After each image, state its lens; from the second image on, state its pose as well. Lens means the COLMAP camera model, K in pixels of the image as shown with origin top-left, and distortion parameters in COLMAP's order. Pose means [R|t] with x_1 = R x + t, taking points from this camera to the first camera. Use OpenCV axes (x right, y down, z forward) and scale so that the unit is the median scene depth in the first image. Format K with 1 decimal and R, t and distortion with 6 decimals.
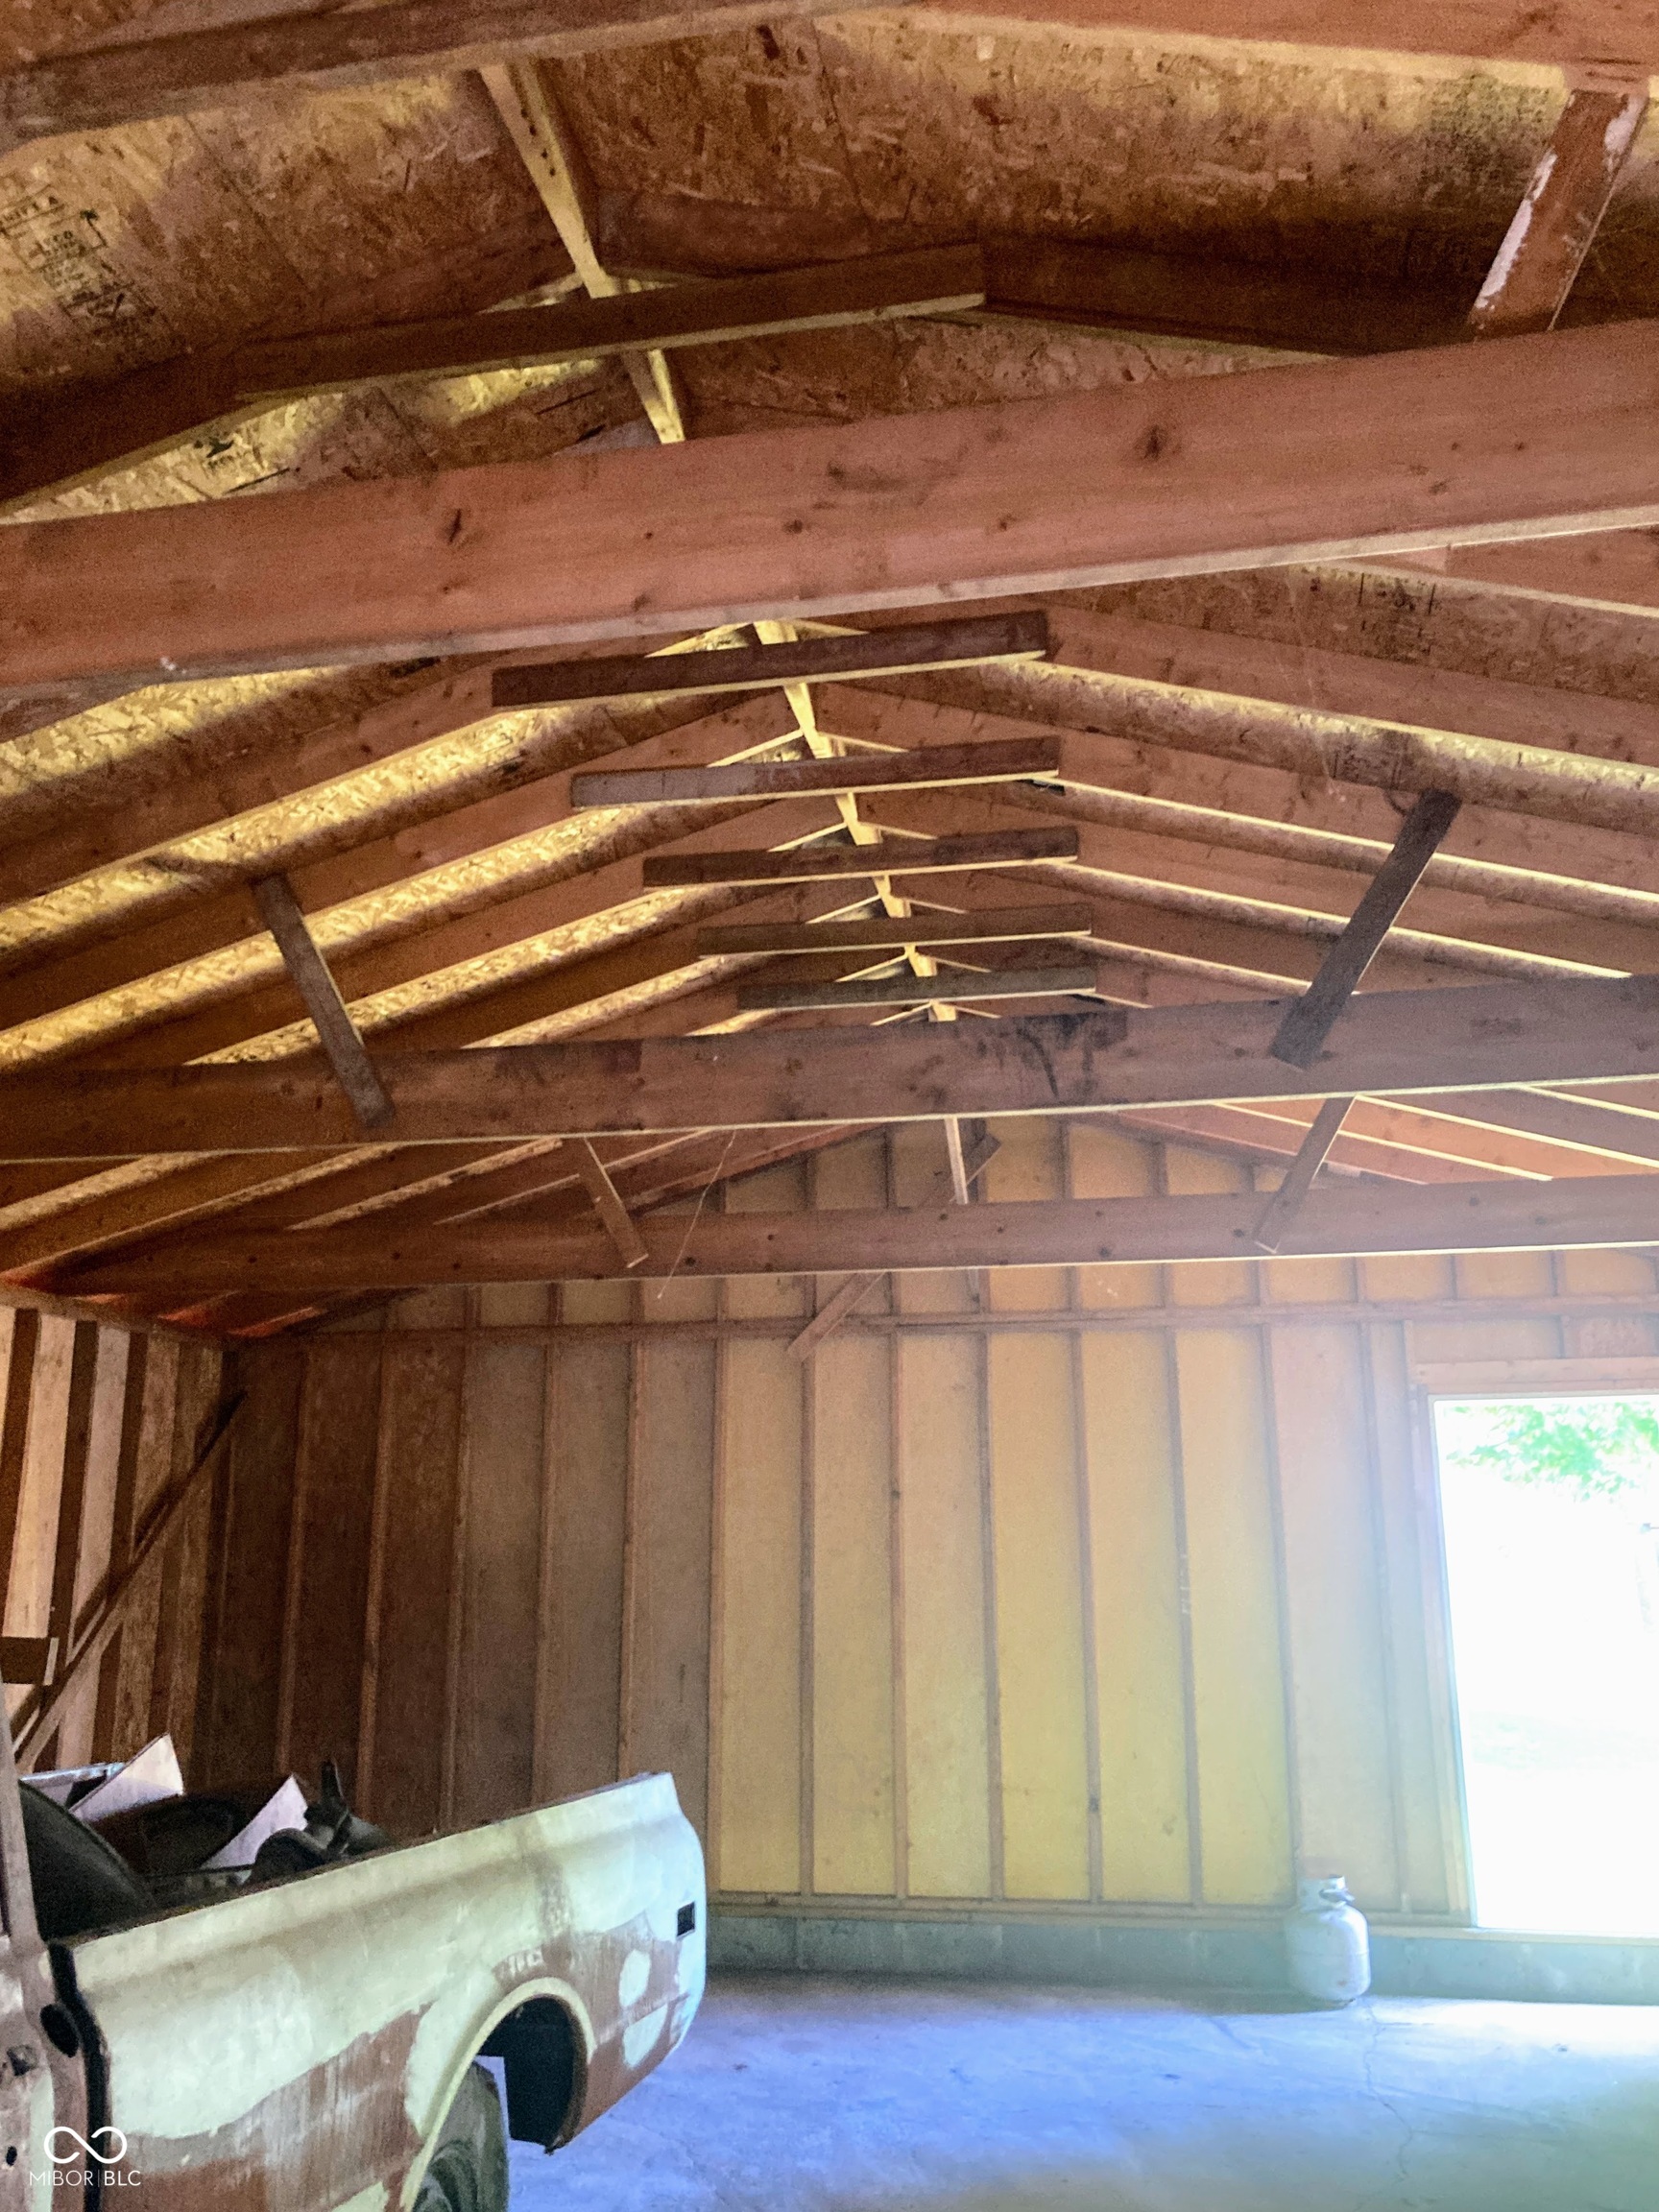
lens RADIAL K [[1885.7, 0, 829.5], [0, 1885.7, 1106.0], [0, 0, 1]] dist [0.049949, -0.050961]
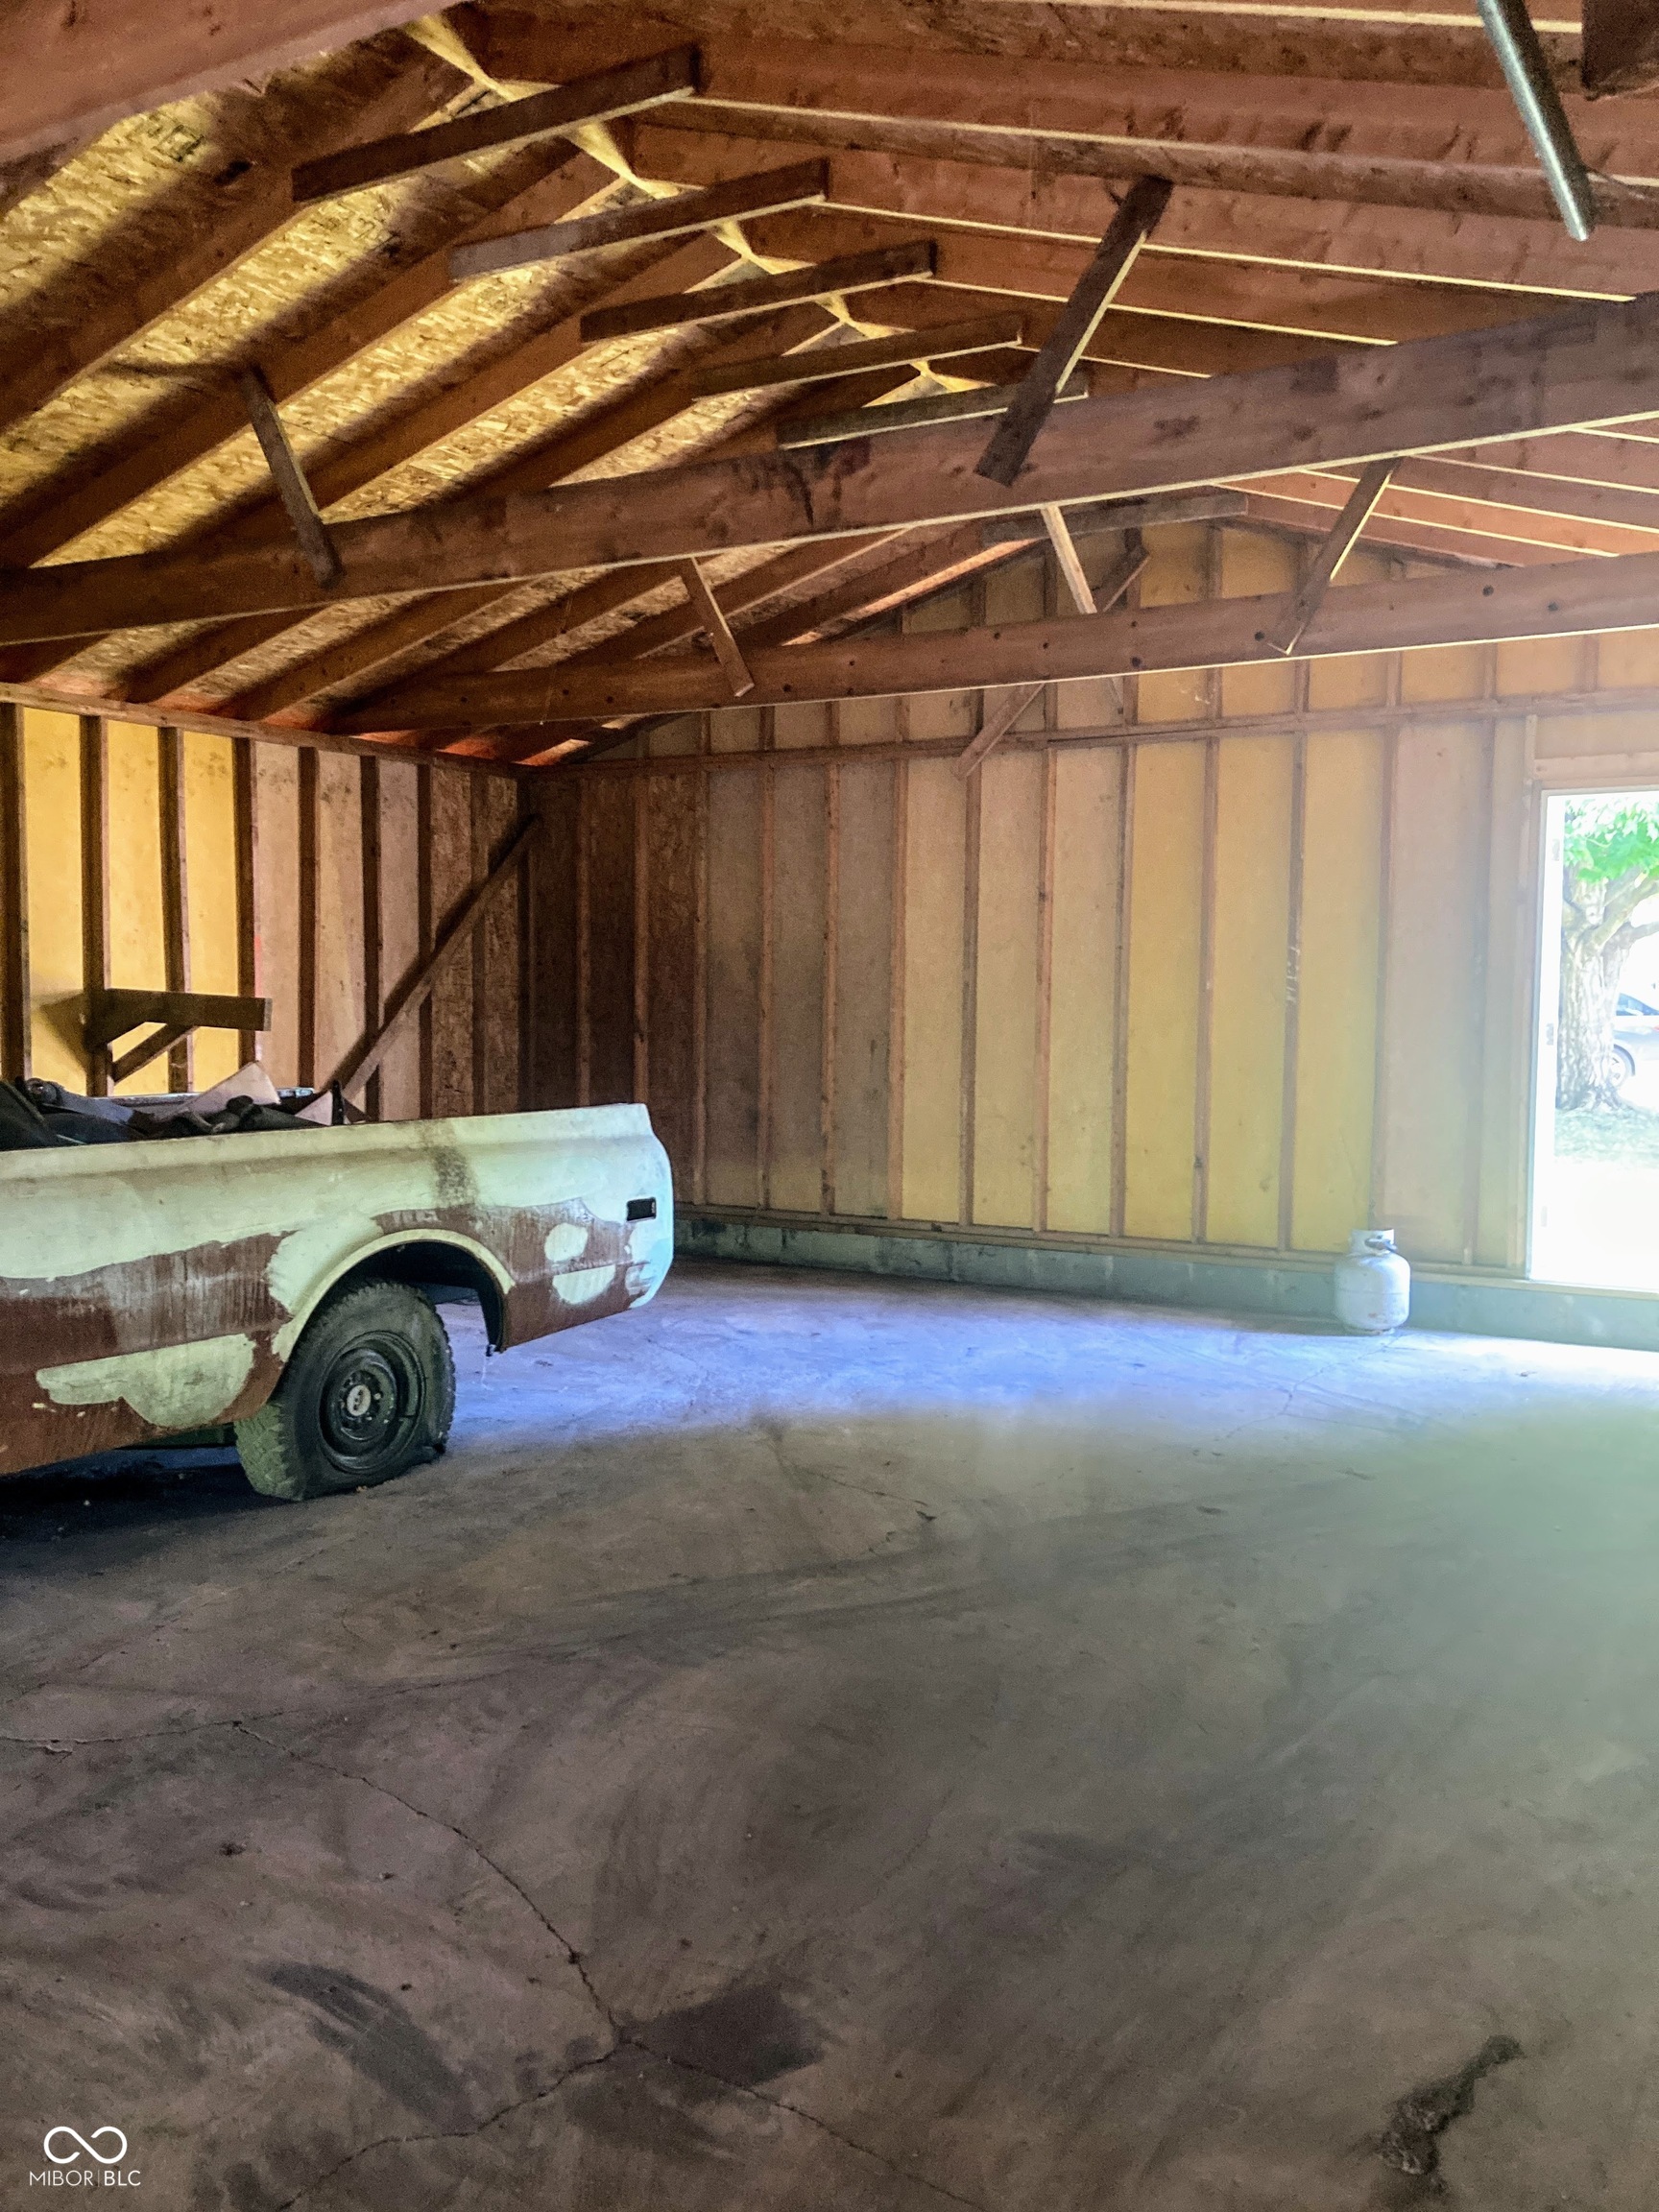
lens RADIAL K [[1829.9, 0, 829.5], [0, 1829.9, 1106.0], [0, 0, 1]] dist [0.059799, -0.072717]
pose [[0.947940, 0.030443, -0.316991, 0.289538], [0.066701, 0.954359, 0.291120, 0.003879], [0.311385, -0.297108, 0.902644, -0.043505]]
